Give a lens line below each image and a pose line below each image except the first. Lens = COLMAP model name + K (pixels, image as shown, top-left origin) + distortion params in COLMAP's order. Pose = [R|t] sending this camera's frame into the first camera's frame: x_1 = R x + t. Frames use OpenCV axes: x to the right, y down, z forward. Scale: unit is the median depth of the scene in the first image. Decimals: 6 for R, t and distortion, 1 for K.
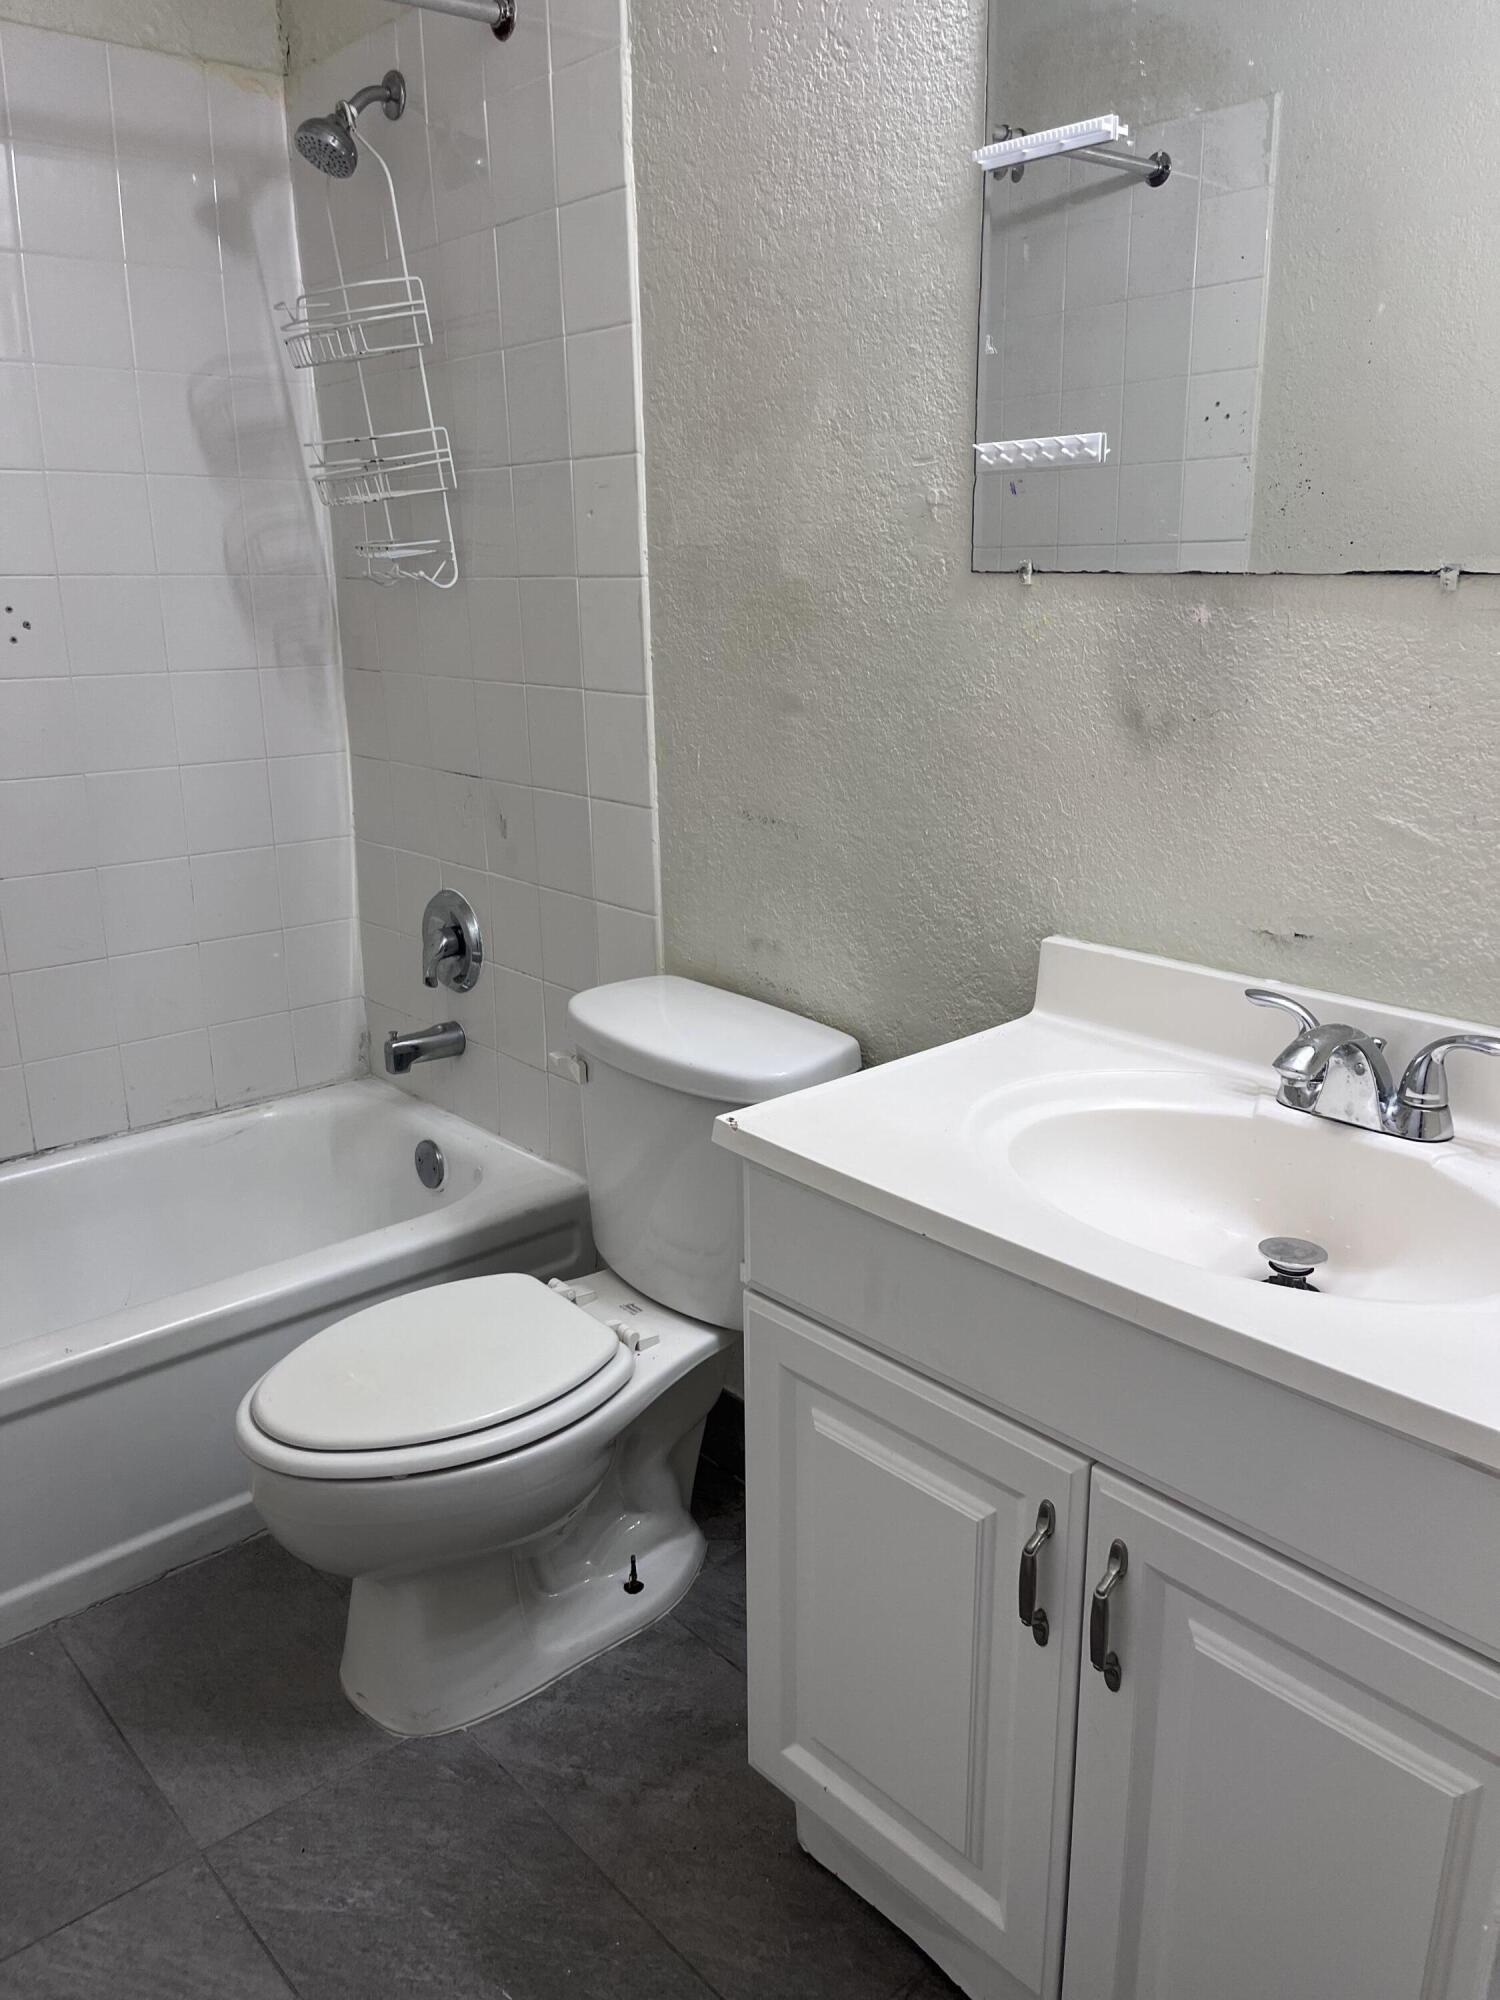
lens RADIAL K [[1512.3, 0, 758.8], [0, 1512.3, 1018.8], [0, 0, 1]] dist [0.076856, -0.099493]
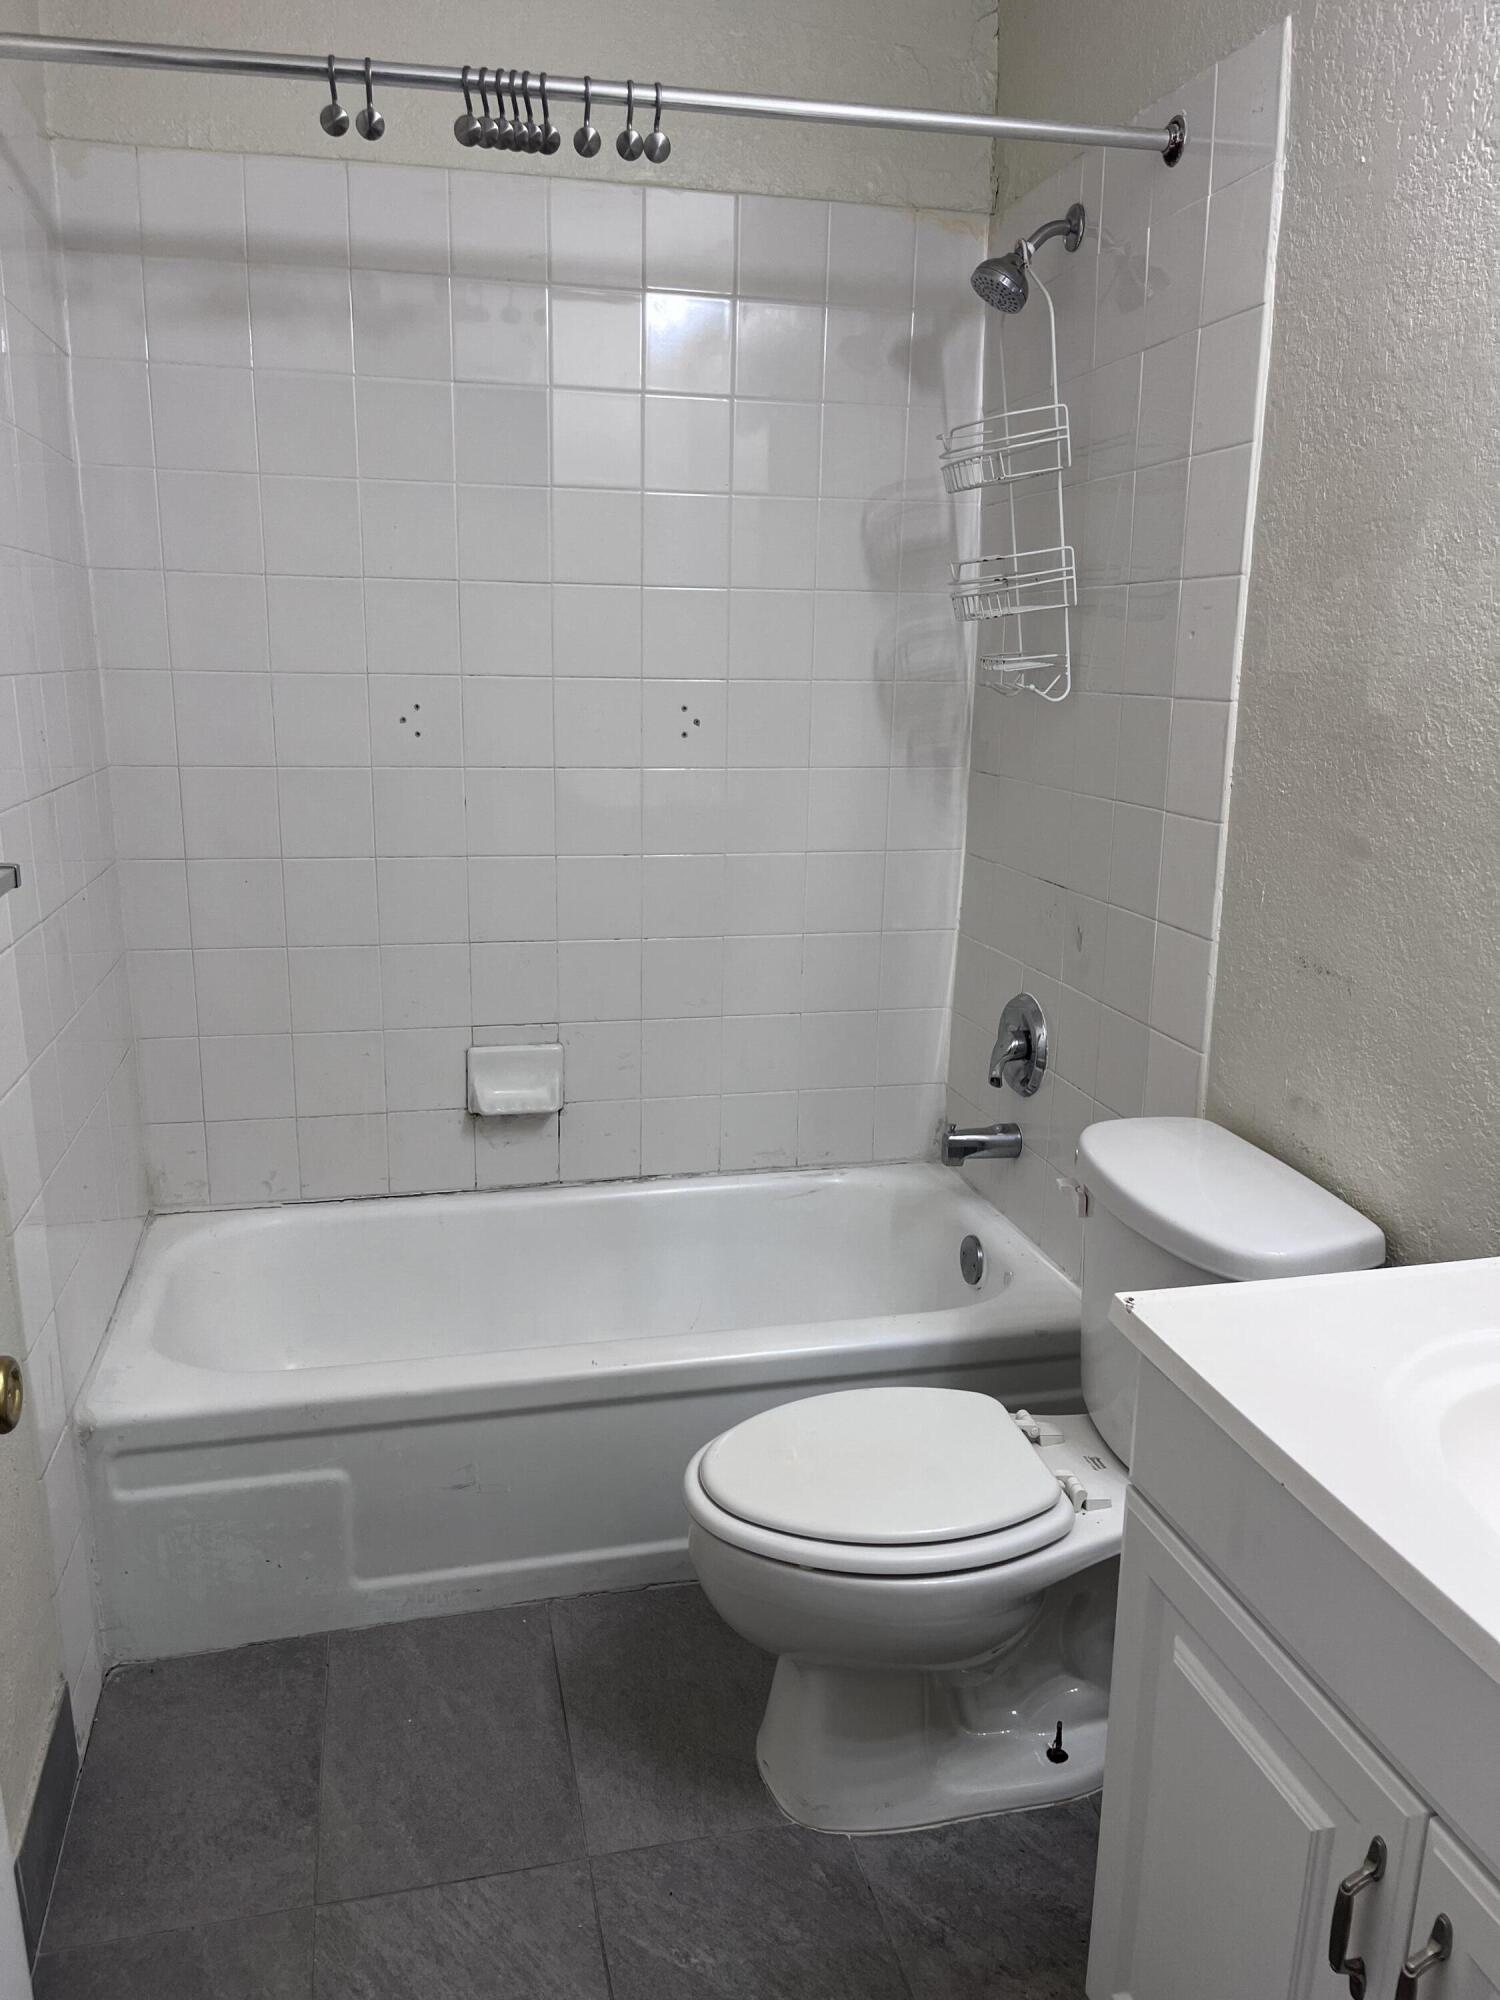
lens RADIAL K [[1512.3, 0, 758.8], [0, 1512.3, 1018.8], [0, 0, 1]] dist [0.076856, -0.099493]
pose [[0.880207, 0.134867, -0.455023, 0.127171], [-0.155855, 0.987741, -0.008726, -0.041625], [0.448268, 0.078598, 0.890437, 0.036601]]
